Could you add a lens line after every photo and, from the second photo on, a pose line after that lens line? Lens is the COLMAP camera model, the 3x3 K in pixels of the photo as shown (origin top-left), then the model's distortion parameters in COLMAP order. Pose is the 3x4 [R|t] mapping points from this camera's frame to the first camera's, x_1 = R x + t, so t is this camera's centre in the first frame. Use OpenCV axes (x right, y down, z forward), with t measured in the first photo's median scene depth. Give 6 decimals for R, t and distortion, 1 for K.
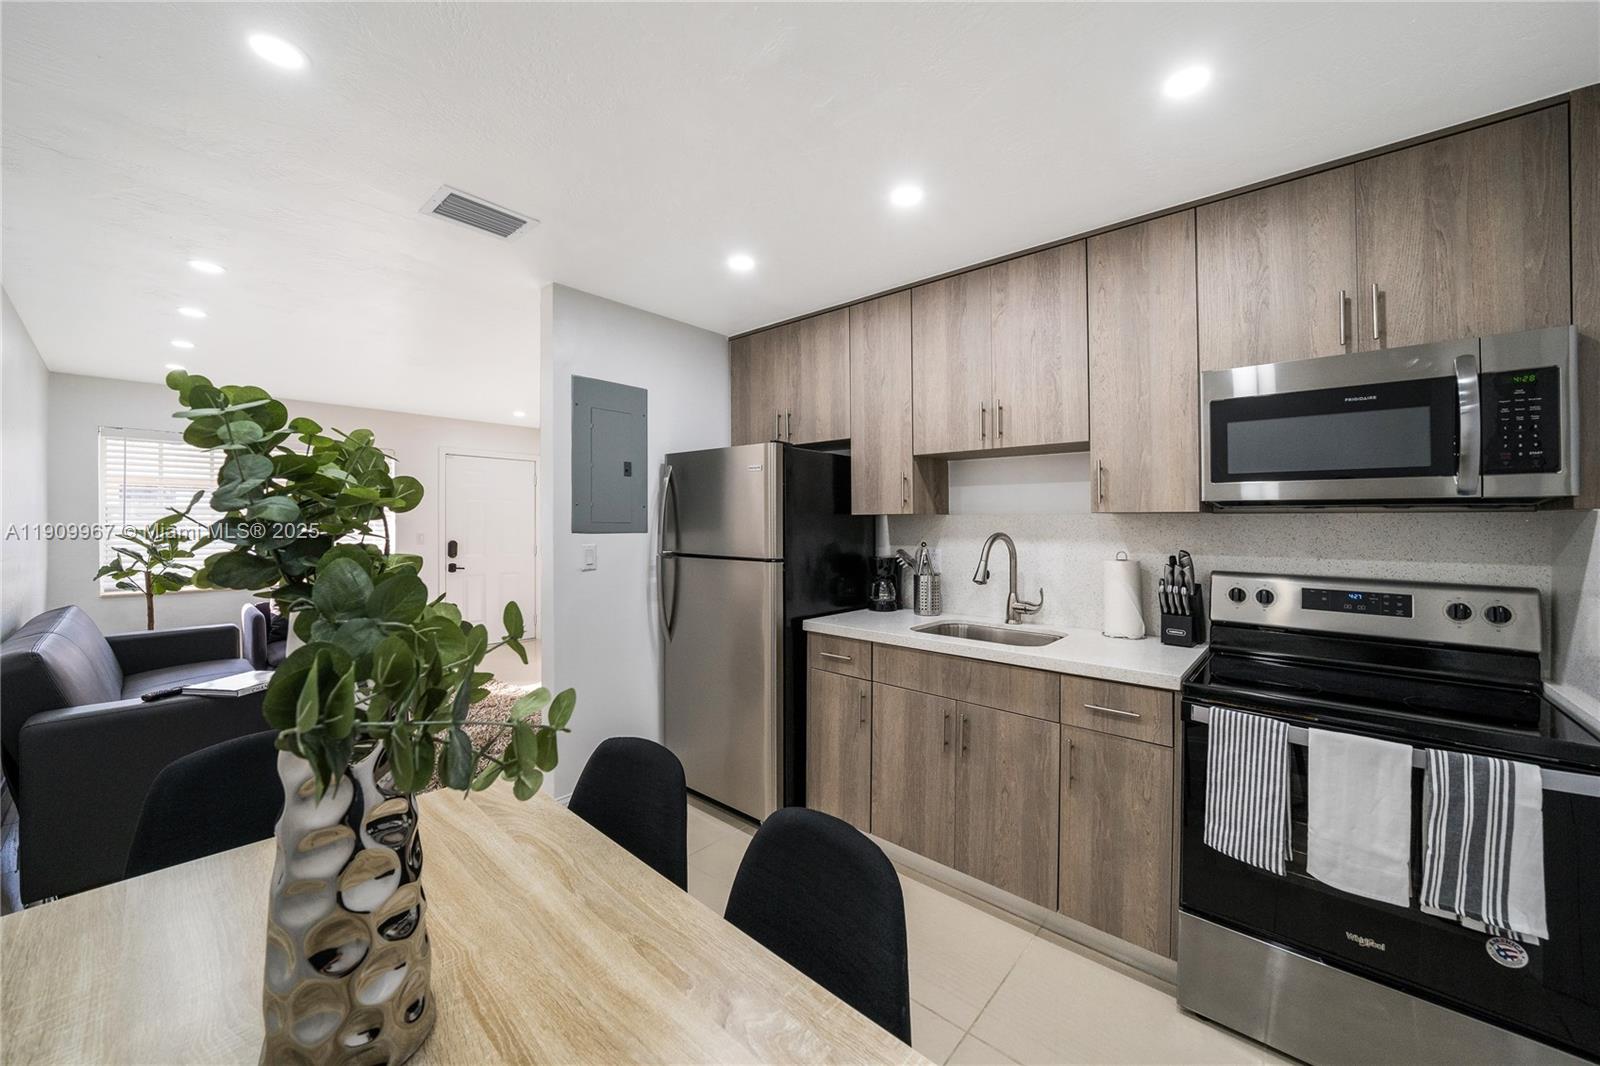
lens RADIAL K [[581.8, 0, 806.1], [0, 581.8, 526.3], [0, 0, 1]] dist [-0.014504, 0.000027]
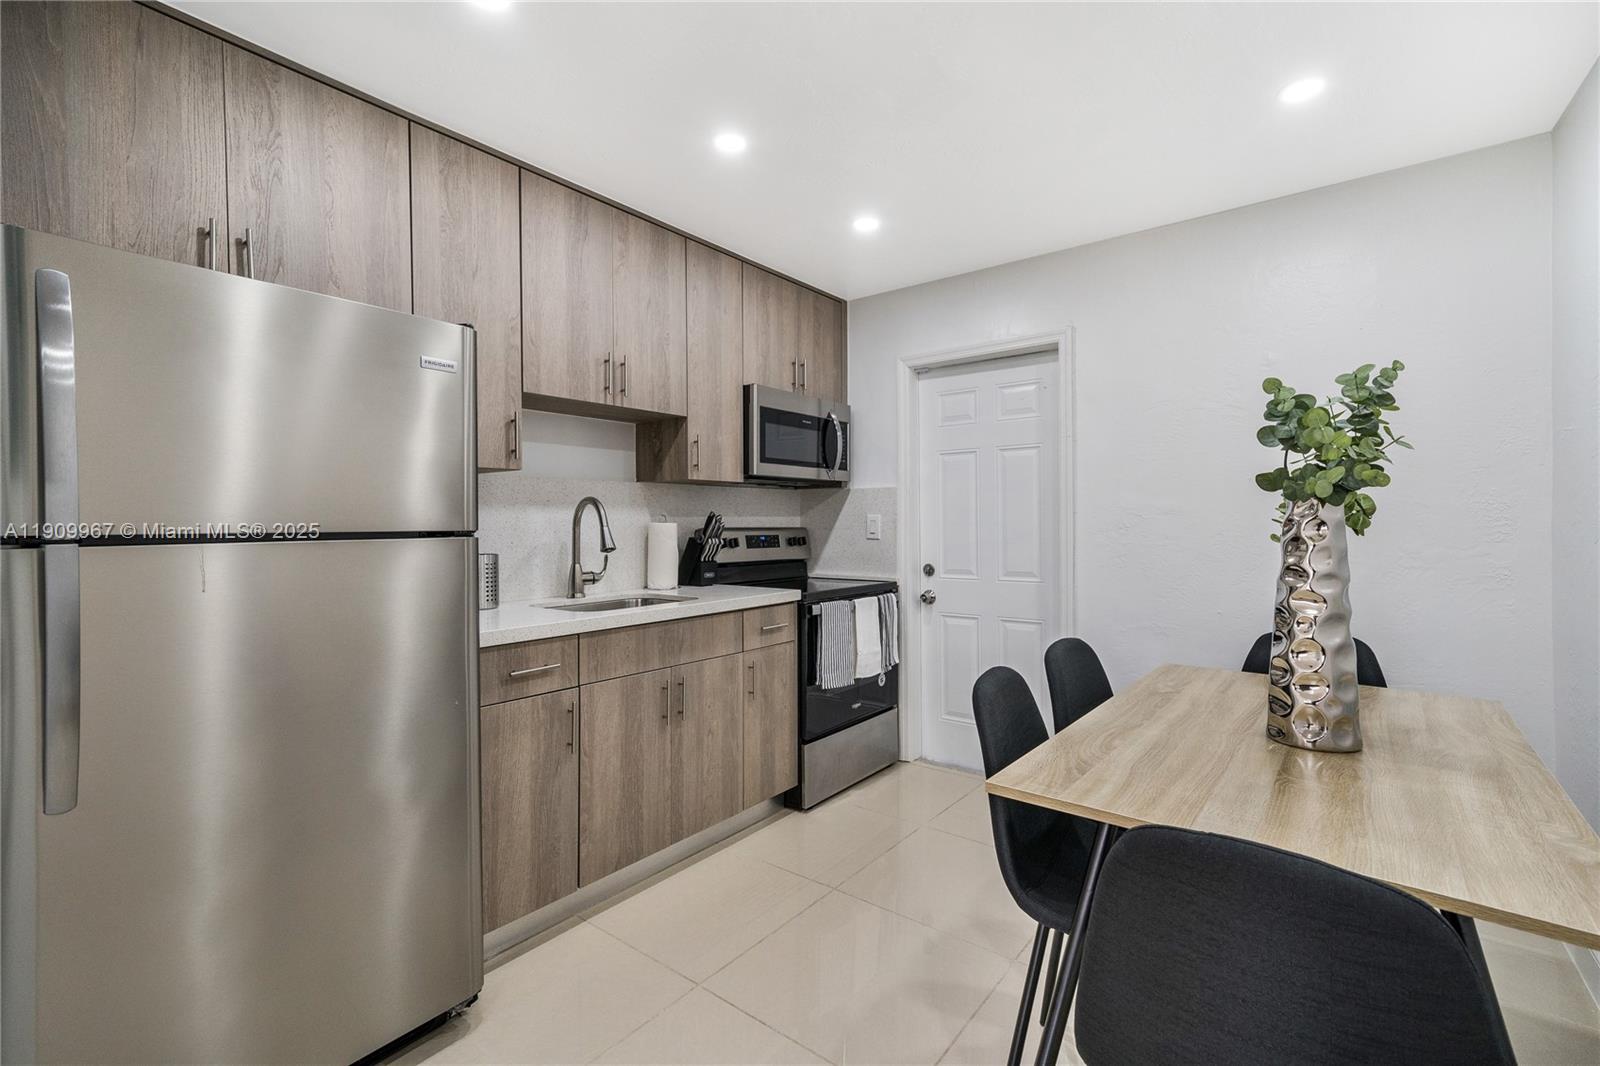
lens RADIAL K [[698.2, 0, 800.0], [0, 698.2, 533.0], [0, 0, 1]] dist [0.002701, 0.000532]
pose [[-0.037222, -0.021211, 0.999082, -0.909351], [0.013717, 0.999670, 0.021734, 0.056261], [-0.999213, 0.014513, -0.036919, 0.835674]]
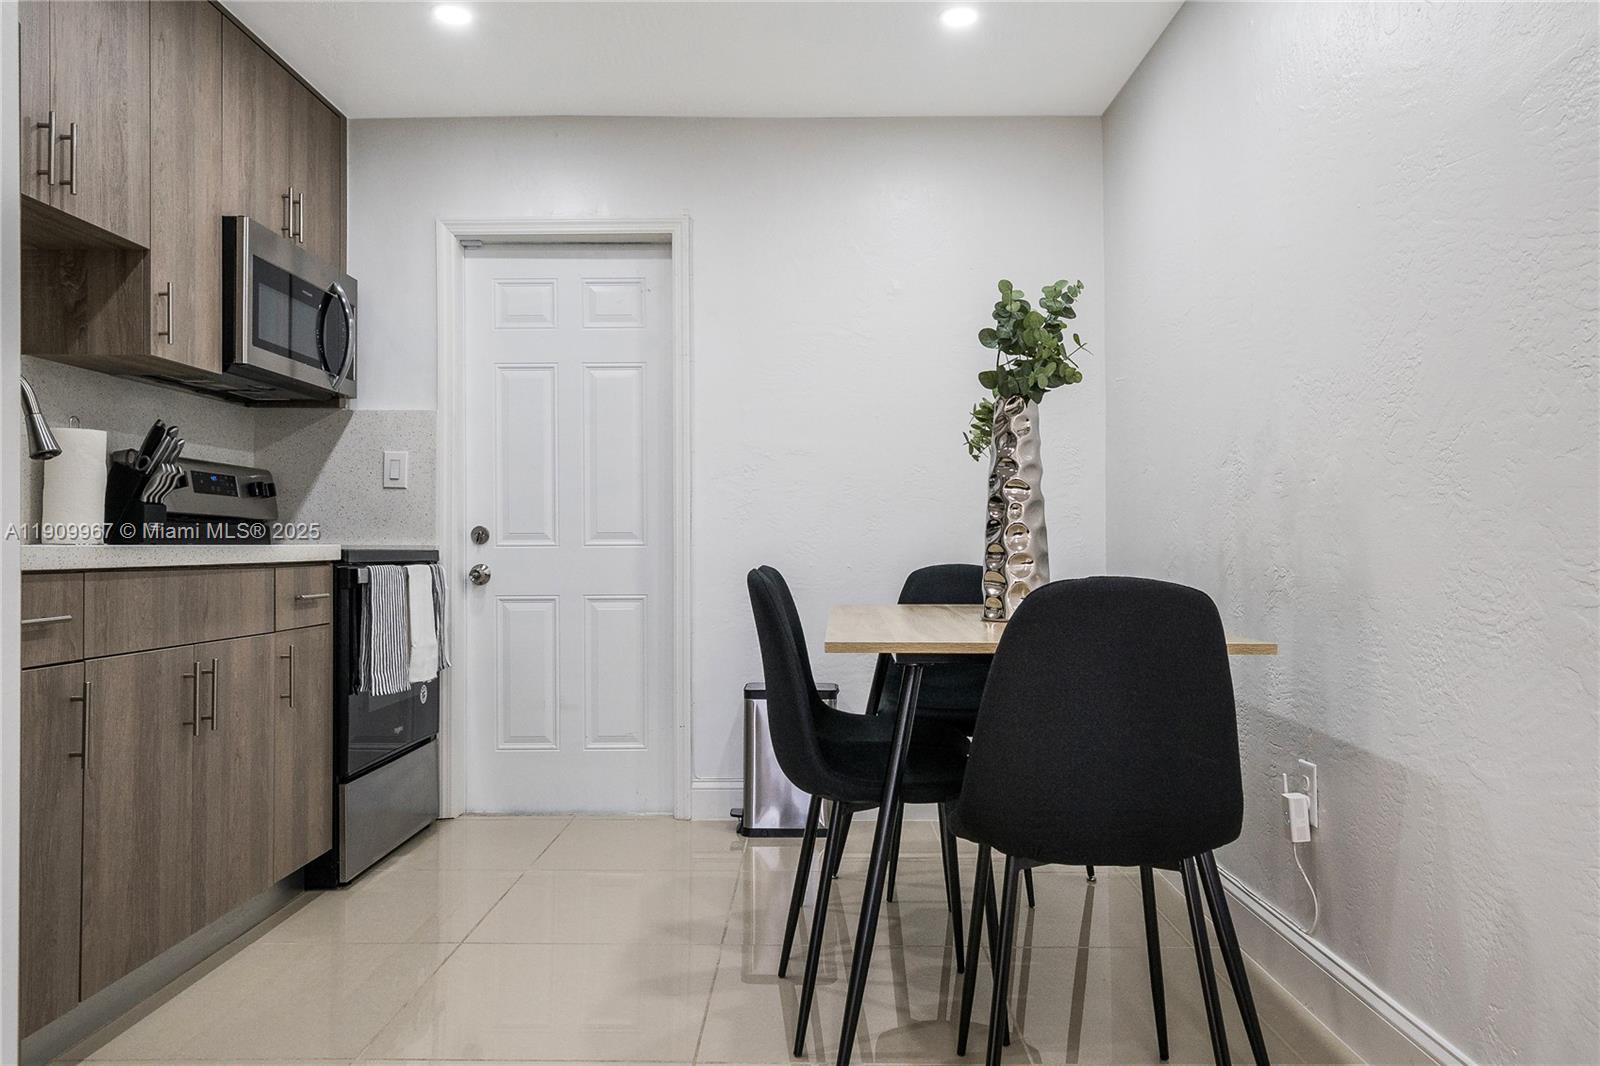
lens RADIAL K [[1156.4, 0, 805.2], [0, 1156.4, 549.9], [0, 0, 1]] dist [0.001645, 0.004177]
pose [[-0.641277, -0.006857, 0.767279, -1.059814], [0.003813, 0.999919, 0.012123, 0.193682], [-0.767300, 0.010700, -0.641199, 1.292105]]
